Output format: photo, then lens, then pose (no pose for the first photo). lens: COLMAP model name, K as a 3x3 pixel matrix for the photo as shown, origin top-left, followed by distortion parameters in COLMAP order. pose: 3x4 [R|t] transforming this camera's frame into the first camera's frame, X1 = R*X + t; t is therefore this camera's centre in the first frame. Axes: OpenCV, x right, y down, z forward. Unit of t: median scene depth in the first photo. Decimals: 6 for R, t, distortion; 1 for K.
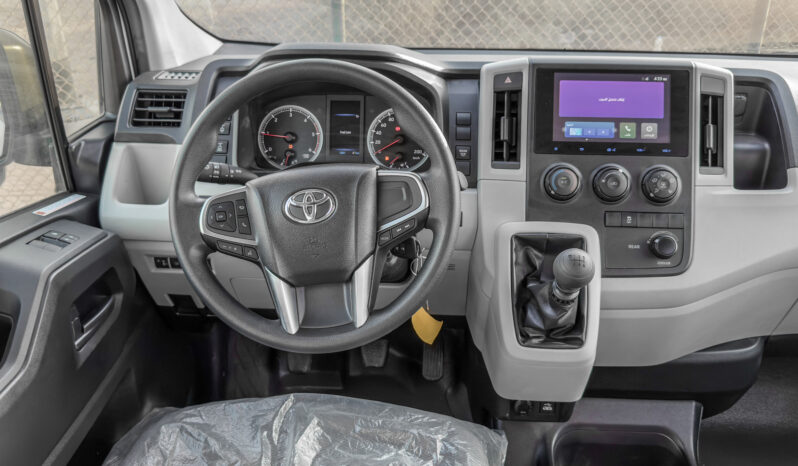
lens RADIAL K [[685.3, 0, 418.6], [0, 685.3, 232.5], [0, 0, 1]] dist [0.038113, -0.123648]
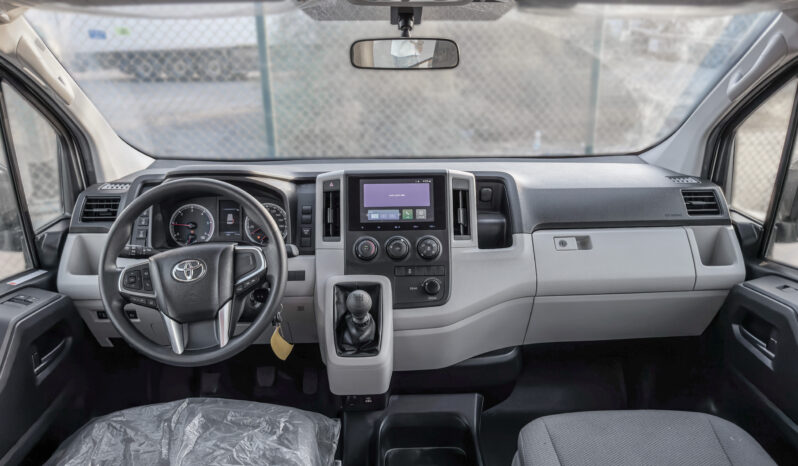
lens RADIAL K [[590.9, 0, 420.1], [0, 590.9, 232.5], [0, 0, 1]] dist [0.000438, -0.006856]
pose [[0.996399, -0.037221, 0.076185, 0.227764], [0.044713, 0.994070, -0.099120, 0.027562], [-0.072044, 0.102169, 0.992155, -0.332043]]
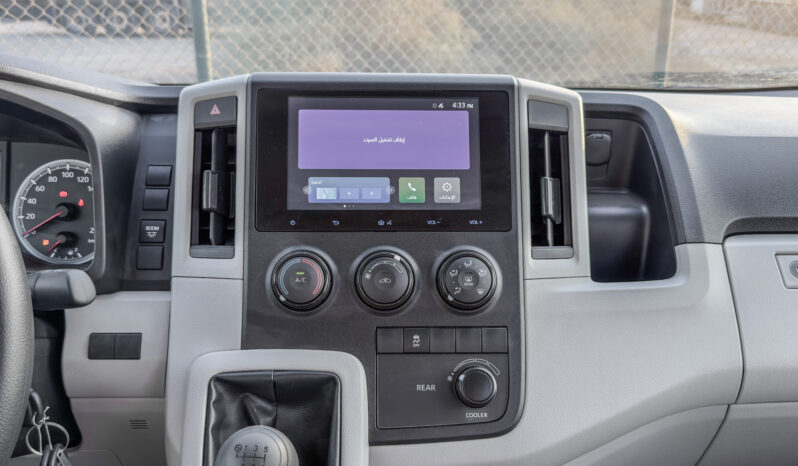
lens RADIAL K [[685.3, 0, 418.6], [0, 685.3, 232.5], [0, 0, 1]] dist [0.038113, -0.123648]
pose [[0.995910, -0.023709, 0.087190, 0.256128], [0.031608, 0.995408, -0.090356, -0.056849], [-0.084647, 0.092743, 0.992085, 0.406832]]
